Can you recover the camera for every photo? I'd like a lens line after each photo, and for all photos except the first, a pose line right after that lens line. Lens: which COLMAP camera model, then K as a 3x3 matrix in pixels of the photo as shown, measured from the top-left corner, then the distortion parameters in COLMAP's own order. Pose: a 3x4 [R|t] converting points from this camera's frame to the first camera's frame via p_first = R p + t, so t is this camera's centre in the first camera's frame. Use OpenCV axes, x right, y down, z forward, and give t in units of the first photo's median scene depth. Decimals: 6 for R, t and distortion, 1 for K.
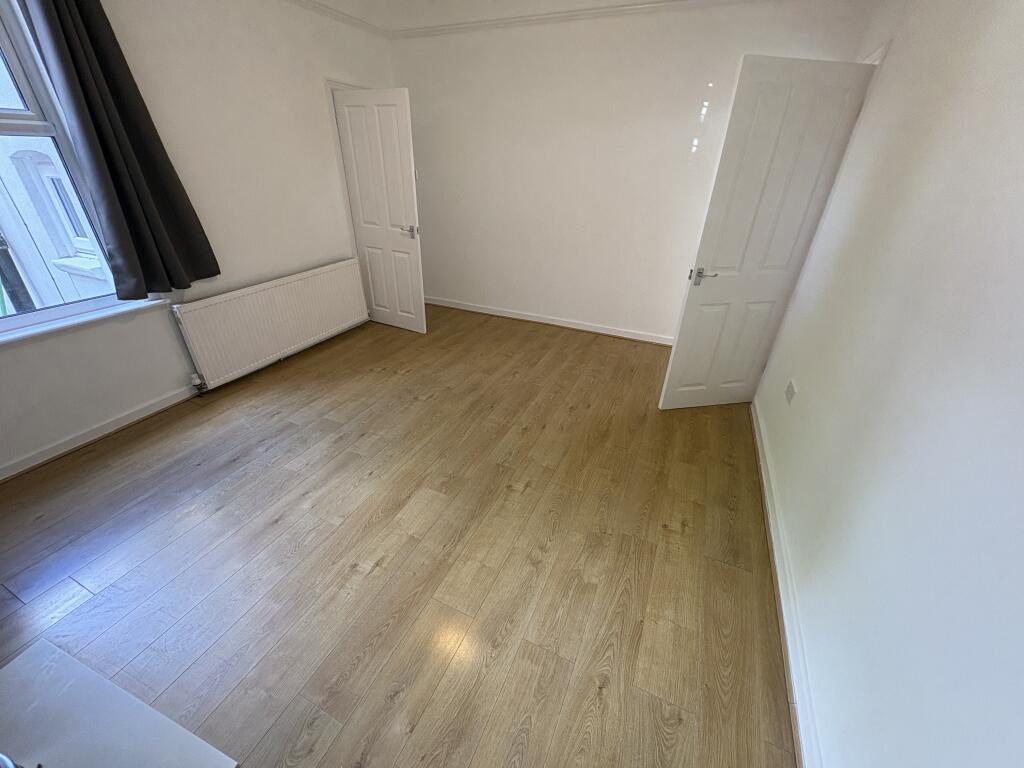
lens RADIAL K [[408.1, 0, 510.8], [0, 408.1, 384.0], [0, 0, 1]] dist [0.001352, 0.000737]
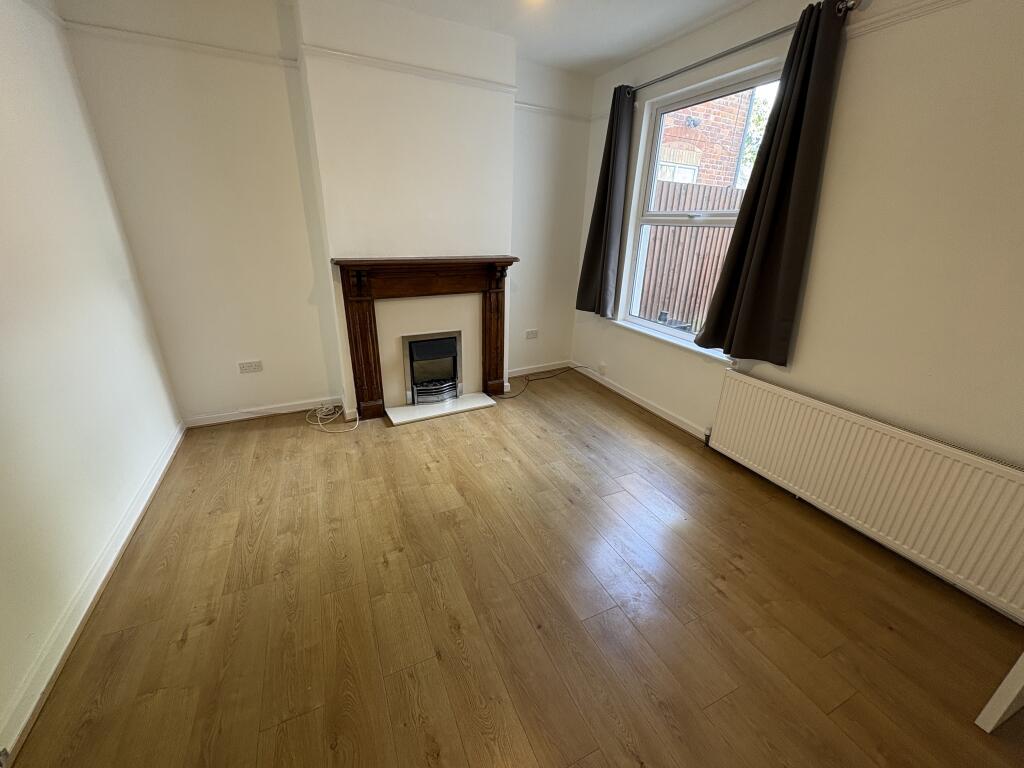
lens RADIAL K [[408.1, 0, 514.2], [0, 408.1, 380.3], [0, 0, 1]] dist [0.001352, 0.000737]
pose [[-0.641699, 0.239491, -0.728606, 0.425793], [-0.409291, 0.696481, 0.589403, -0.694128], [0.648617, 0.676431, -0.348909, 1.232508]]
